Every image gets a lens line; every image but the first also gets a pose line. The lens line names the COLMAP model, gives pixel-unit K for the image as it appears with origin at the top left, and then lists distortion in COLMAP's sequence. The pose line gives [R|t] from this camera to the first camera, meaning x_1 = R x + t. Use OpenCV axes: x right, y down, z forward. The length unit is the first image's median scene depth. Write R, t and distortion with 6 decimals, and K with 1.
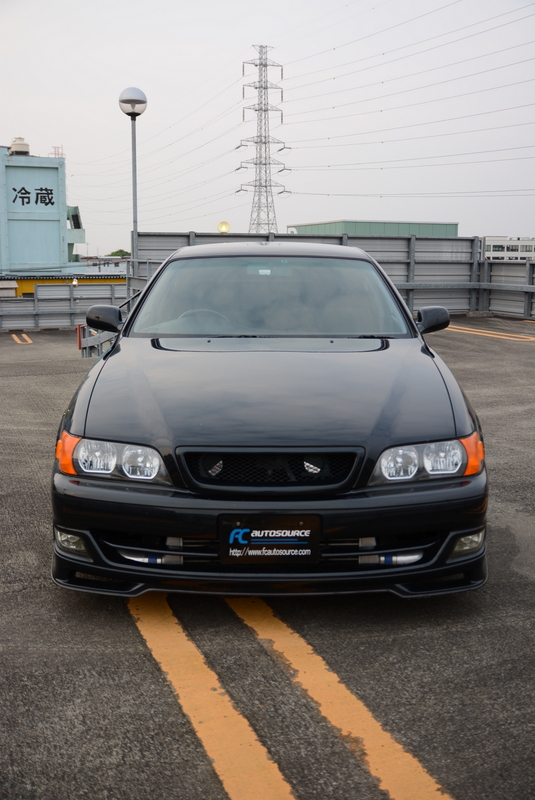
lens RADIAL K [[797.4, 0, 267.5], [0, 797.4, 400.0], [0, 0, 1]] dist [-0.044987, 0.022103]
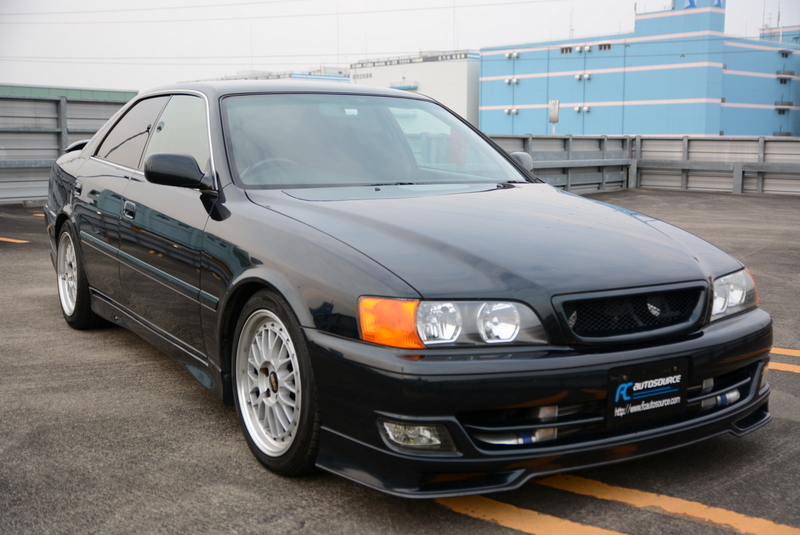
lens RADIAL K [[957.1, 0, 400.0], [0, 957.1, 267.5], [0, 0, 1]] dist [0.012100, -0.005187]
pose [[0.853057, -0.068360, 0.517321, -0.760932], [0.089442, 0.995865, -0.015893, 0.028189], [-0.514096, 0.059827, 0.855644, 0.208624]]
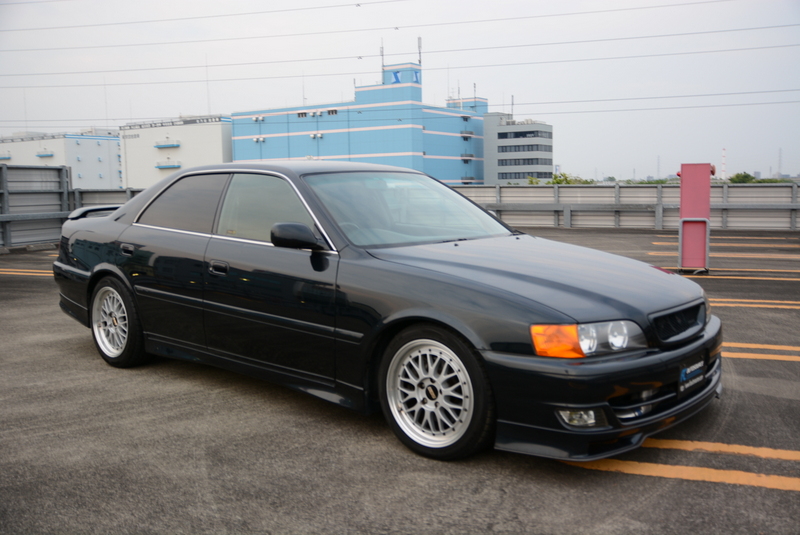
lens RADIAL K [[777.3, 0, 400.0], [0, 777.3, 267.5], [0, 0, 1]] dist [-0.056280, 0.000816]
pose [[0.666455, -0.093692, 0.739634, -1.243194], [0.149414, 0.988730, -0.009385, -0.061160], [-0.730419, 0.116767, 0.672944, 0.449881]]
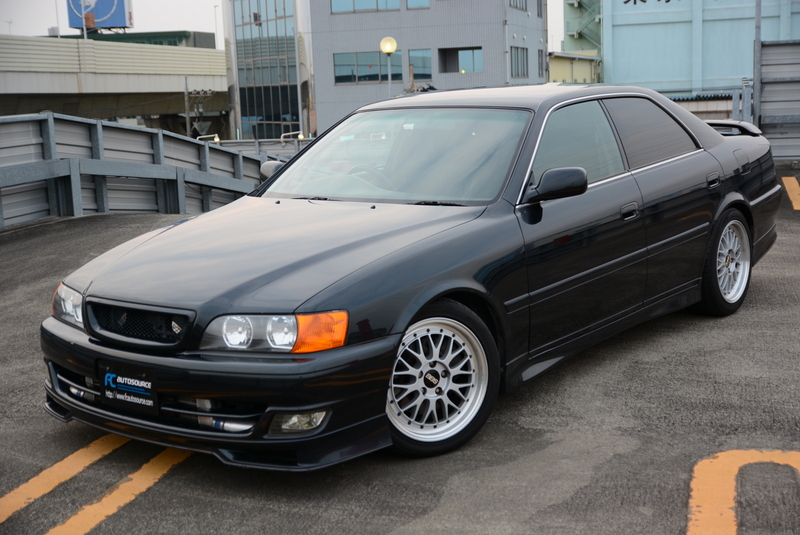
lens RADIAL K [[1075.4, 0, 400.0], [0, 1075.4, 267.5], [0, 0, 1]] dist [-0.003623, 0.093986]
pose [[0.793185, 0.064658, -0.605539, 1.165126], [-0.060775, 0.997788, 0.026933, -0.052158], [0.605941, 0.015438, 0.795360, 0.035701]]
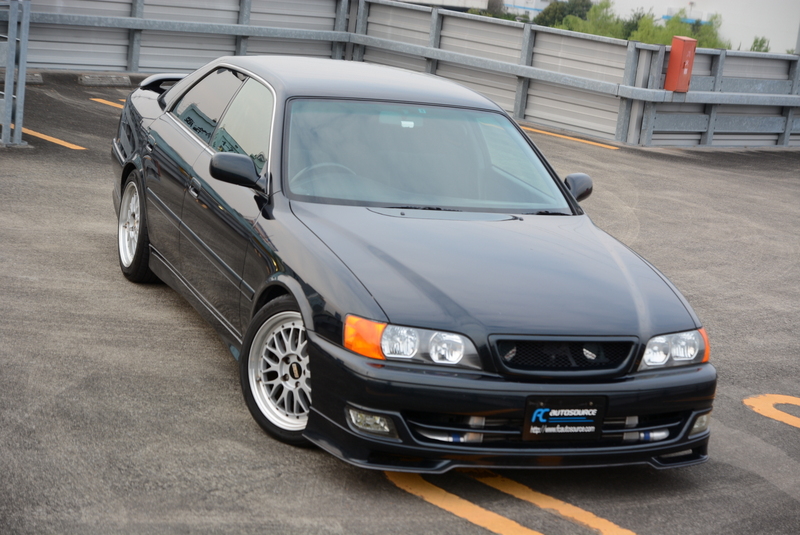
lens RADIAL K [[1599.6, 0, 400.0], [0, 1599.6, 267.5], [0, 0, 1]] dist [0.002406, 0.158344]
pose [[0.925642, 0.028839, 0.377301, -1.038629], [-0.044875, 0.998421, 0.033778, -0.099520], [-0.375731, -0.048198, 0.925475, -0.962191]]
